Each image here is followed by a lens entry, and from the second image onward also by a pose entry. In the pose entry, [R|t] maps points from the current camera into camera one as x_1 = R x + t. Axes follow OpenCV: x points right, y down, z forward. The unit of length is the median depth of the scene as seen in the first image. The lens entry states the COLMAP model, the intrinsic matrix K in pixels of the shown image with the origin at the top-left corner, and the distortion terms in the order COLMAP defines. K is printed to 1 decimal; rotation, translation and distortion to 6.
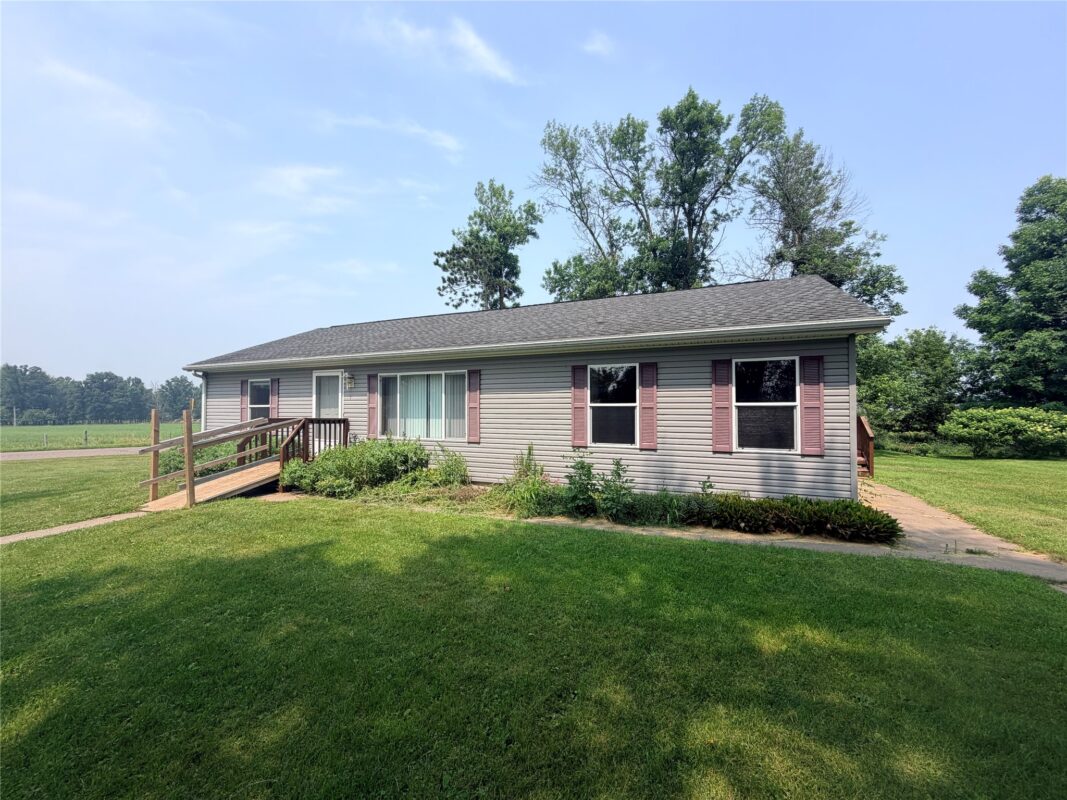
lens RADIAL K [[426.2, 0, 531.4], [0, 426.2, 400.2], [0, 0, 1]] dist [0.002617, -0.001173]
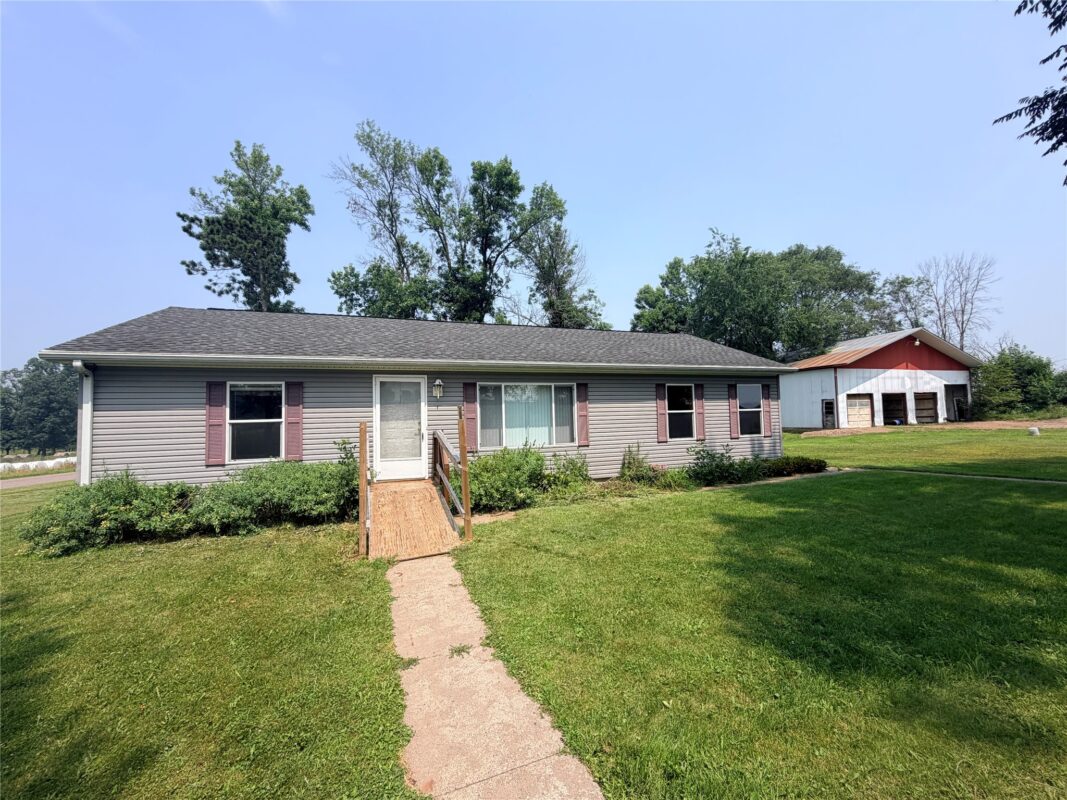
lens RADIAL K [[426.2, 0, 533.2], [0, 426.2, 400.3], [0, 0, 1]] dist [0.002617, -0.001173]
pose [[0.718015, 0.013091, 0.695904, -0.426998], [0.014684, 0.999316, -0.033950, 0.005367], [-0.695873, 0.034595, 0.717332, 0.106414]]
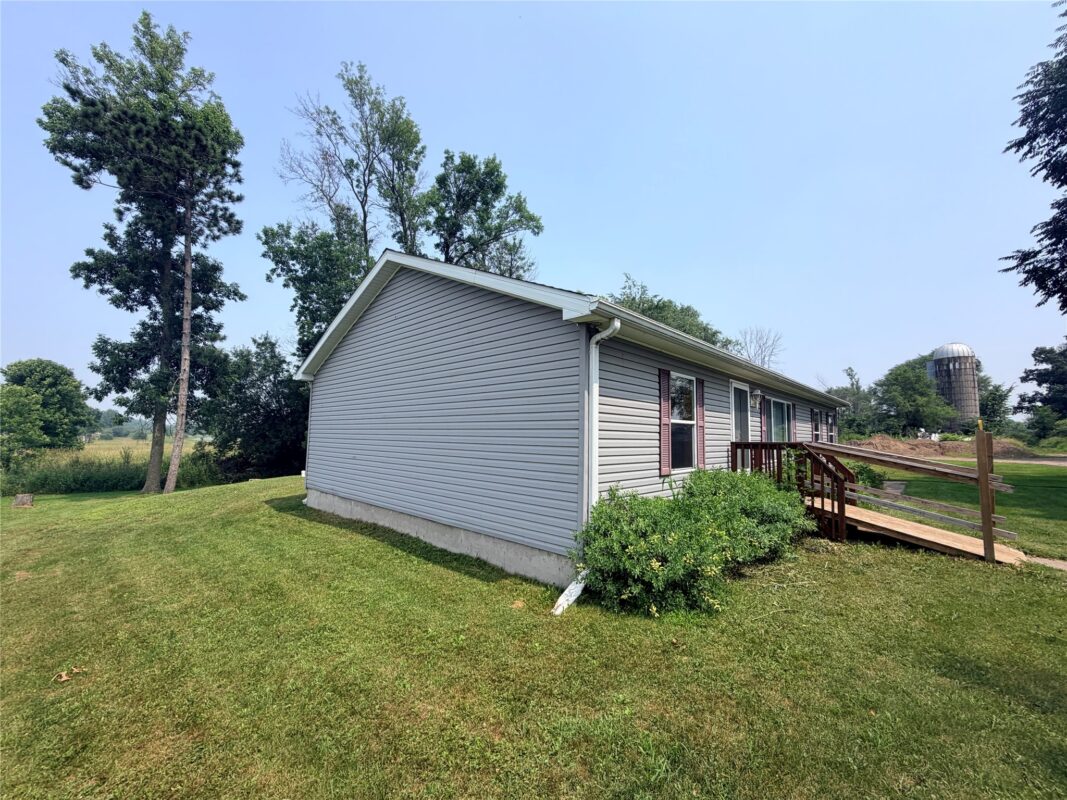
lens RADIAL K [[426.2, 0, 531.9], [0, 426.2, 400.8], [0, 0, 1]] dist [0.002617, -0.001173]
pose [[0.343053, 0.083109, 0.935632, -0.664067], [-0.033096, 0.996529, -0.076384, 0.018795], [-0.938733, -0.004762, 0.344613, 0.533377]]
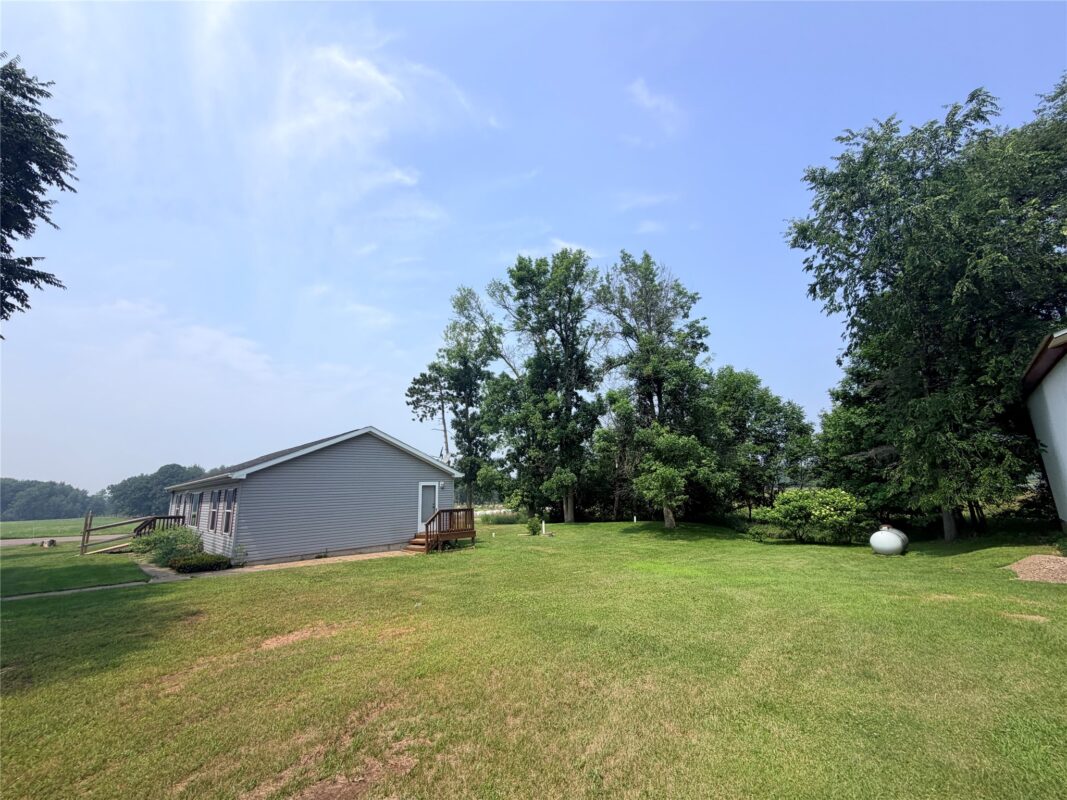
lens RADIAL K [[426.2, 0, 530.2], [0, 426.2, 394.6], [0, 0, 1]] dist [0.002617, -0.001173]
pose [[0.930734, -0.106406, -0.349875, 0.872105], [0.035084, 0.978301, -0.204196, -0.018156], [0.364010, 0.177777, 0.914271, -0.161820]]
